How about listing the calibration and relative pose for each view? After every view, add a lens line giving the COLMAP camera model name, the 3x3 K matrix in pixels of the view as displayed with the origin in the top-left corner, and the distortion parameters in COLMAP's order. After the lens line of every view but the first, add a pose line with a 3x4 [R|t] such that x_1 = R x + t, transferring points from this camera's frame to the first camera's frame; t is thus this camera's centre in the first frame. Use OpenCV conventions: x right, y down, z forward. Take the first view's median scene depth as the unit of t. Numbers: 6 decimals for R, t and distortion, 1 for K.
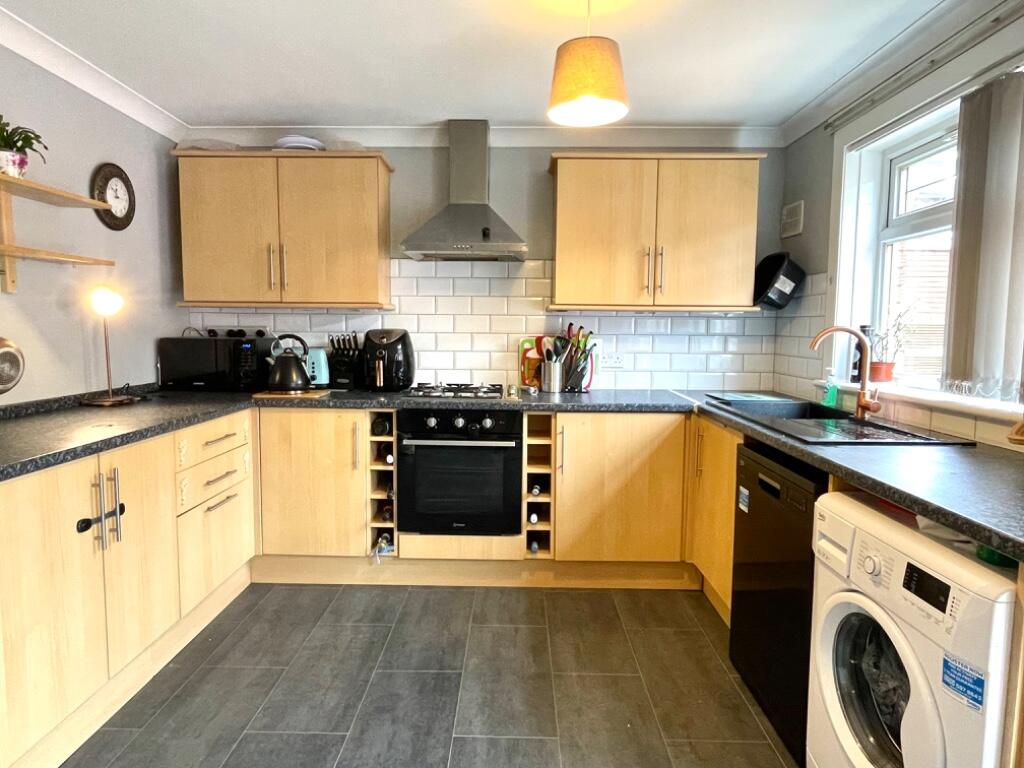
lens RADIAL K [[607.9, 0, 506.4], [0, 607.9, 382.8], [0, 0, 1]] dist [-0.002083, -0.004119]
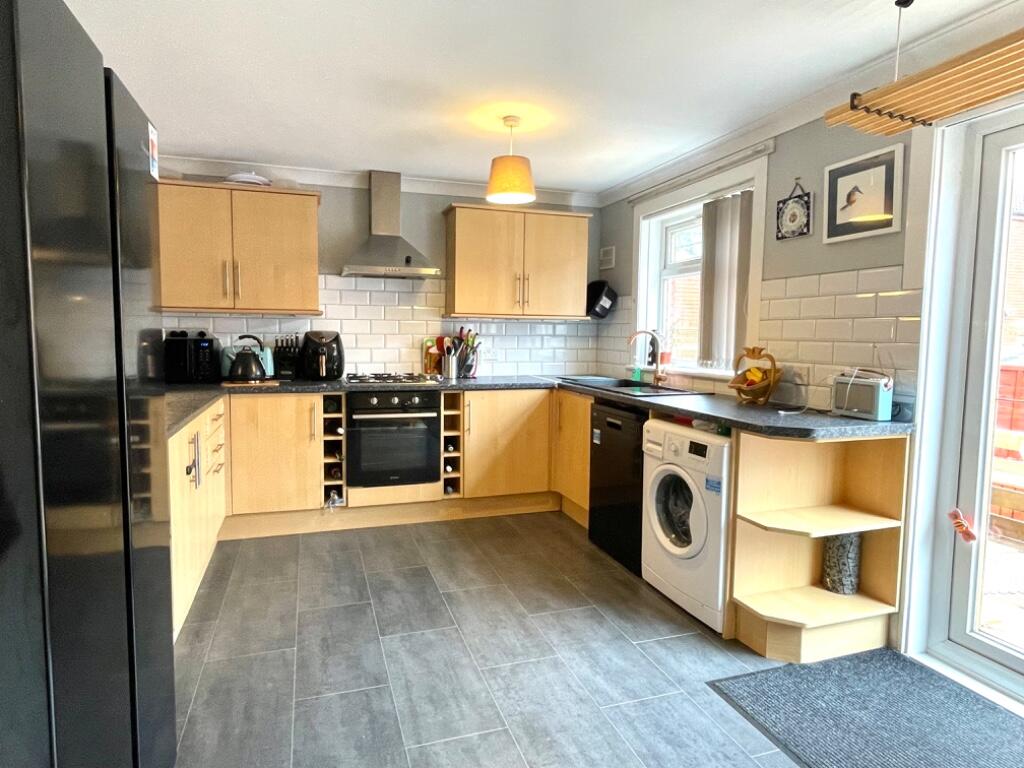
lens RADIAL K [[607.9, 0, 515.2], [0, 607.9, 382.9], [0, 0, 1]] dist [-0.002083, -0.004119]
pose [[0.940969, -0.025440, 0.337536, -0.274856], [0.026848, 0.999639, 0.000497, 0.032101], [-0.337427, 0.008594, 0.941312, -0.350390]]
